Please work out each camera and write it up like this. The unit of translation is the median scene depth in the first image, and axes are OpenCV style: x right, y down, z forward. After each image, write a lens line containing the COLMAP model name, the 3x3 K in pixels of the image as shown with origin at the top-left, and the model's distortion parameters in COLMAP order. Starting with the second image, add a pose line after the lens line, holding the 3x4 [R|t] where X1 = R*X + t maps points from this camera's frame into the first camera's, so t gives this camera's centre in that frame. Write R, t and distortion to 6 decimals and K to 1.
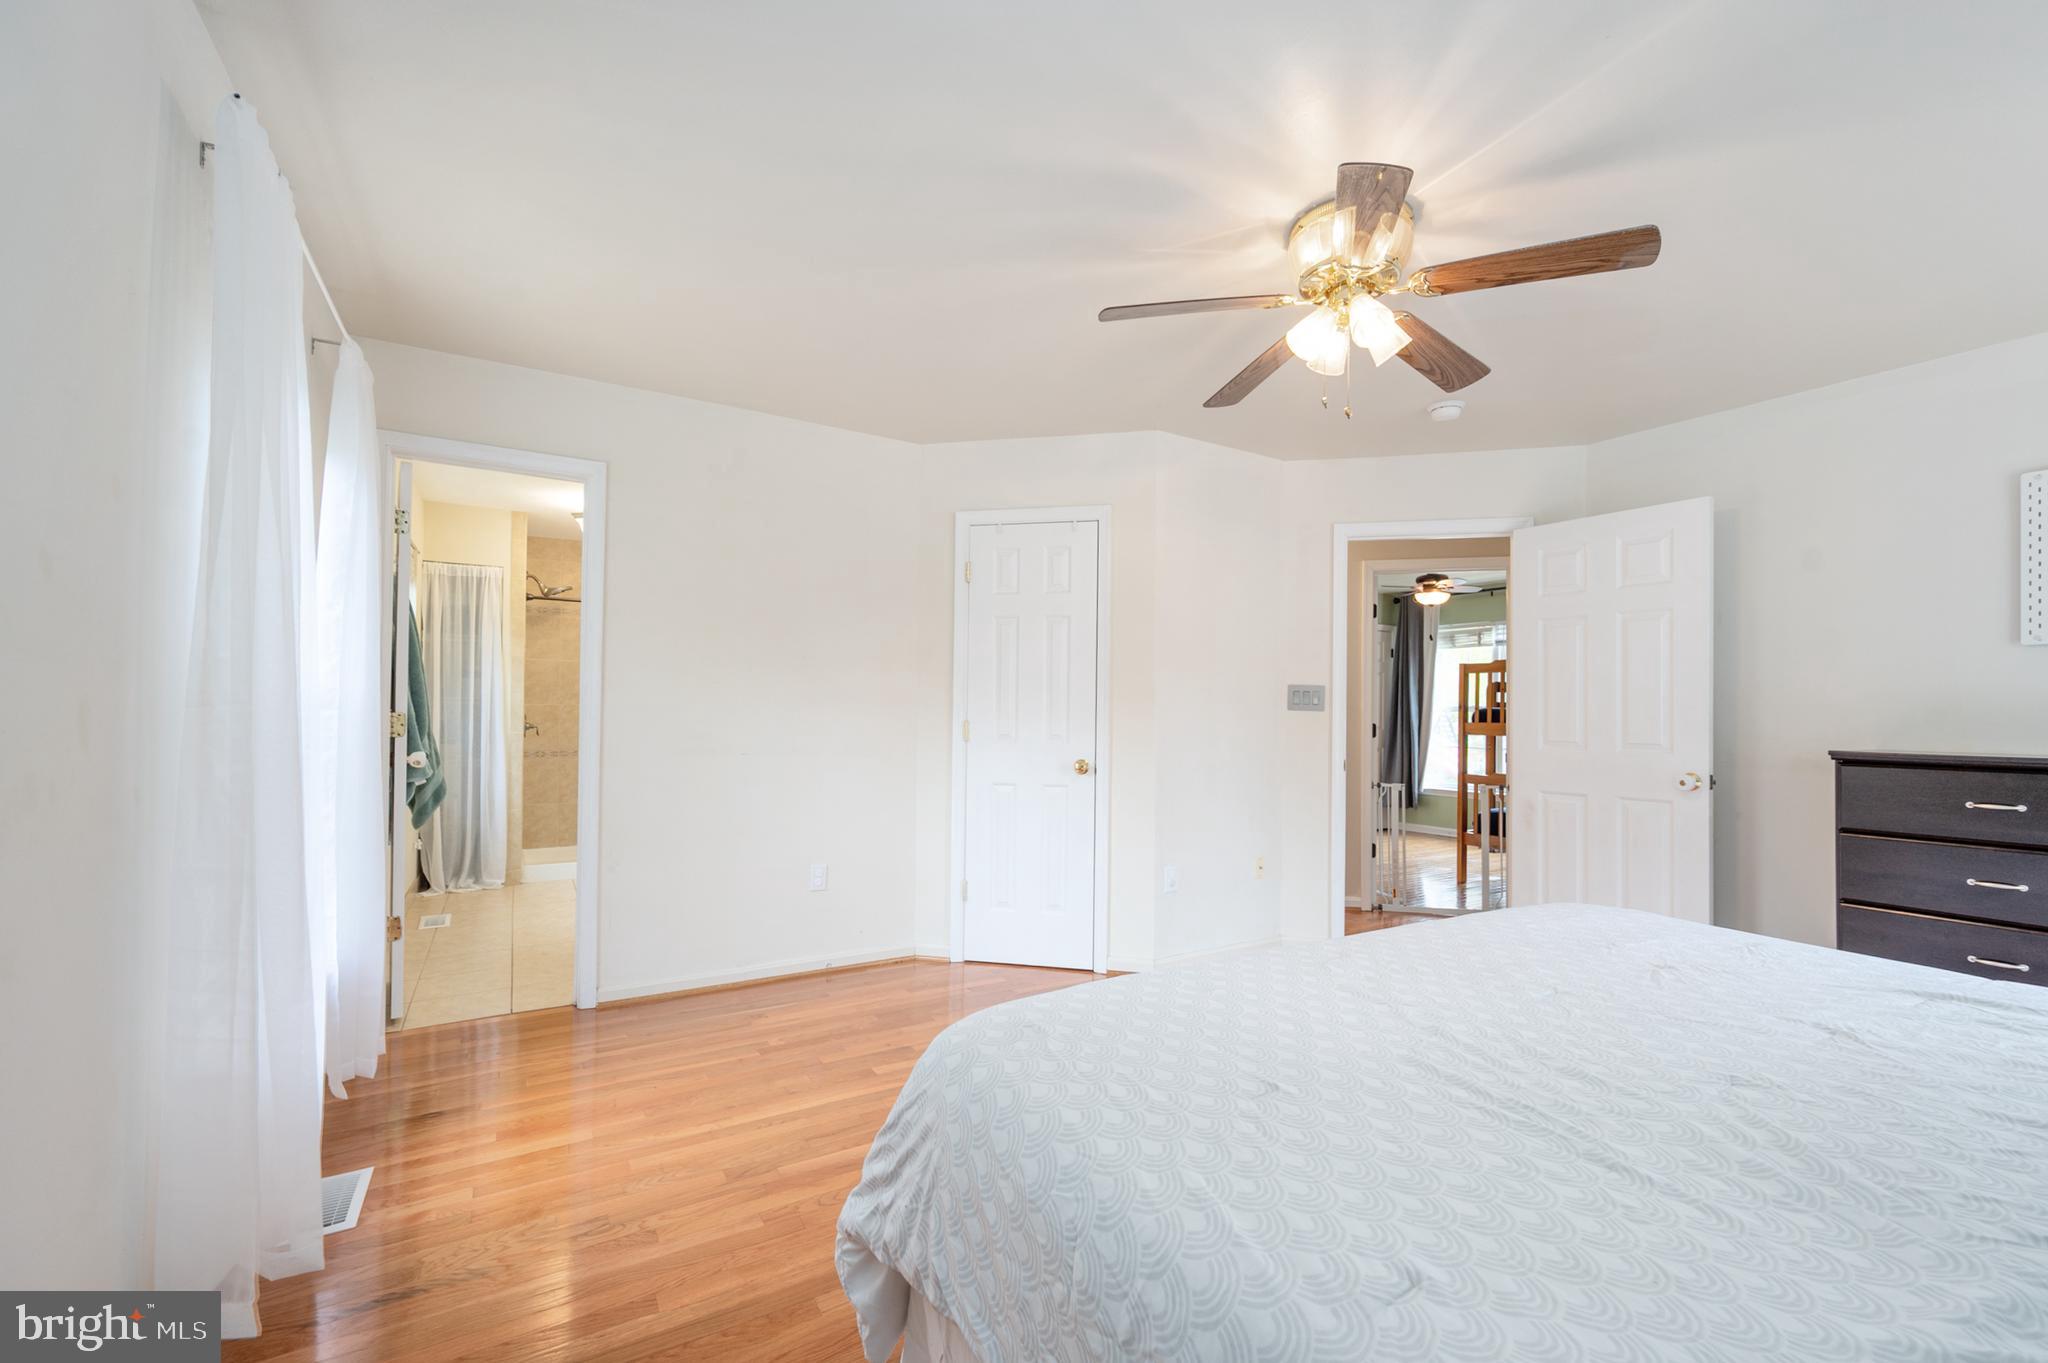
lens RADIAL K [[832.9, 0, 1018.7], [0, 832.9, 691.5], [0, 0, 1]] dist [0.002260, -0.000233]
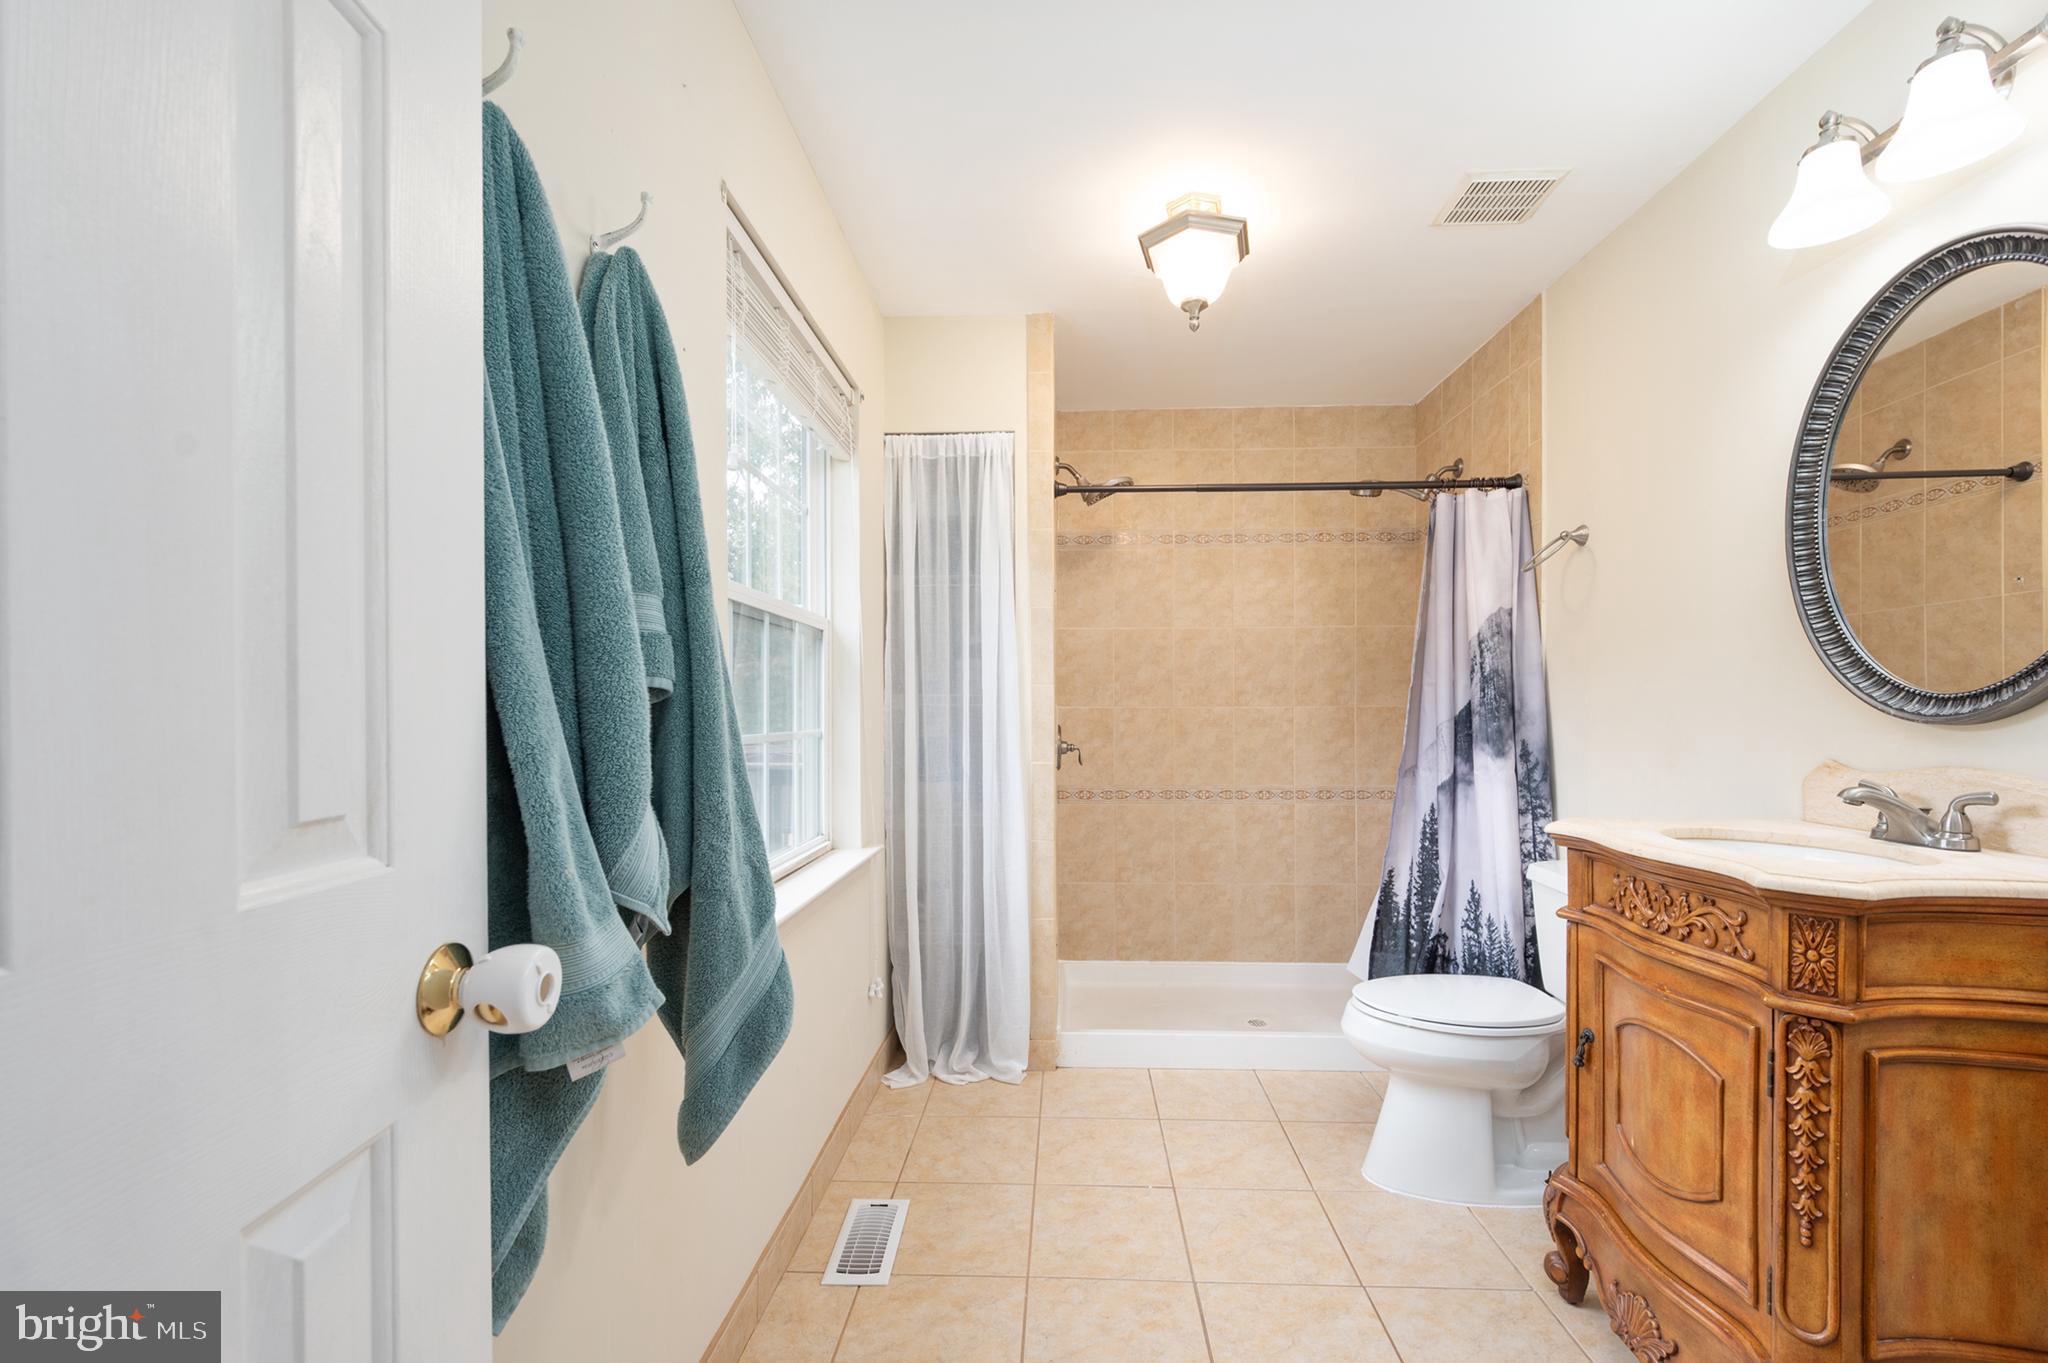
lens RADIAL K [[832.9, 0, 1018.2], [0, 832.9, 715.7], [0, 0, 1]] dist [0.002260, -0.000233]
pose [[0.825896, -0.007371, -0.563774, -0.322529], [0.020472, 0.999647, 0.016921, 0.012492], [0.563450, -0.025517, 0.825756, 0.561255]]
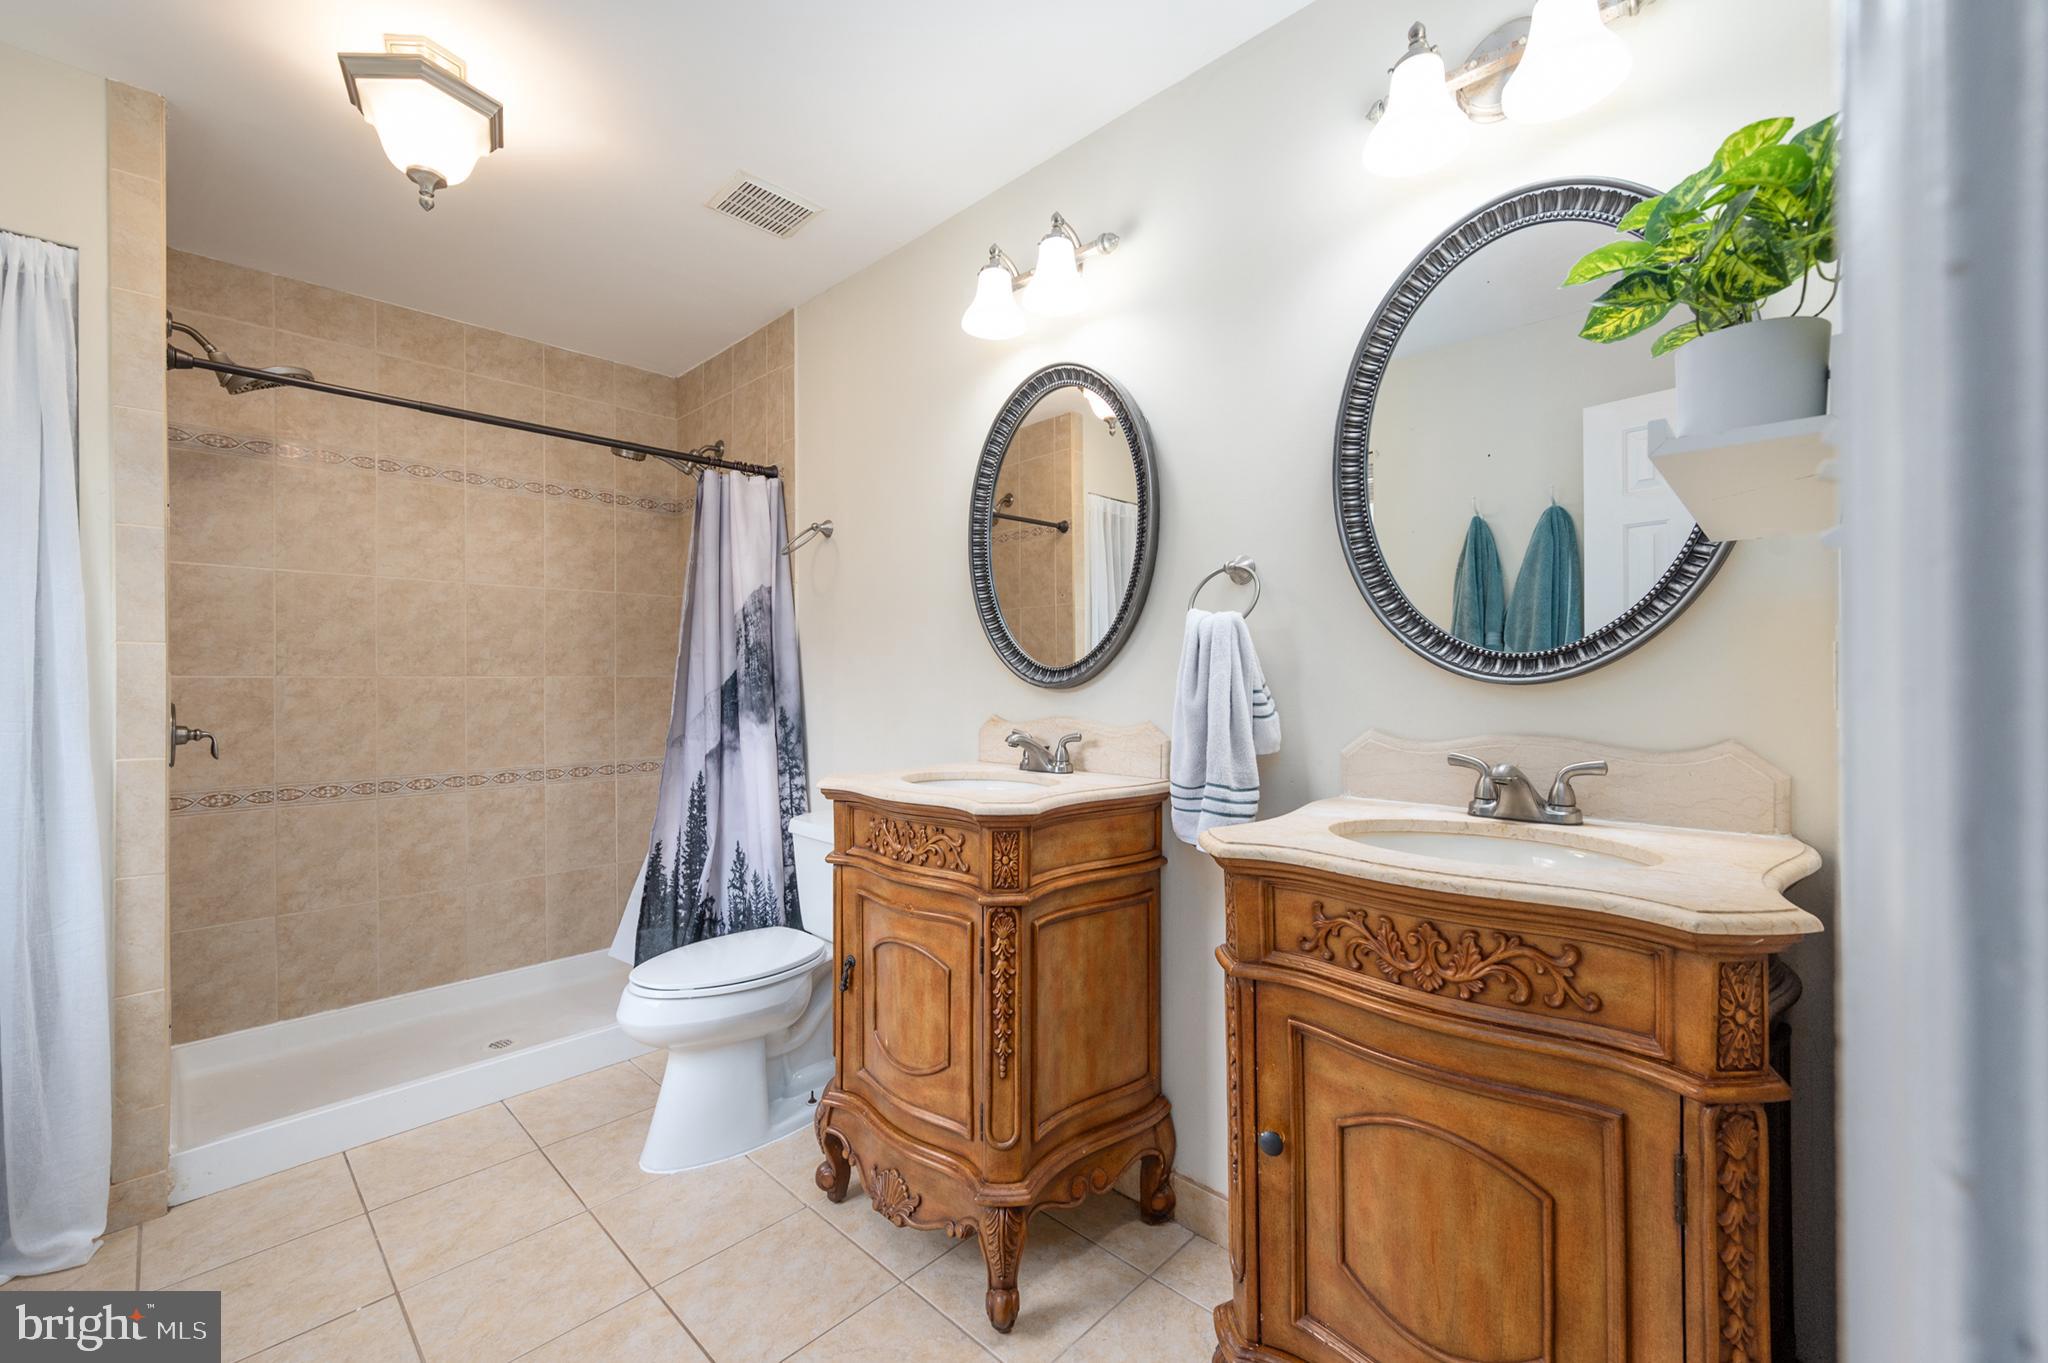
lens RADIAL K [[832.9, 0, 1014.8], [0, 832.9, 678.4], [0, 0, 1]] dist [0.002260, -0.000233]
pose [[0.966925, -0.011411, 0.254807, -0.337996], [0.006853, 0.999800, 0.018771, 0.013166], [-0.254970, -0.016404, 0.966810, 0.569138]]
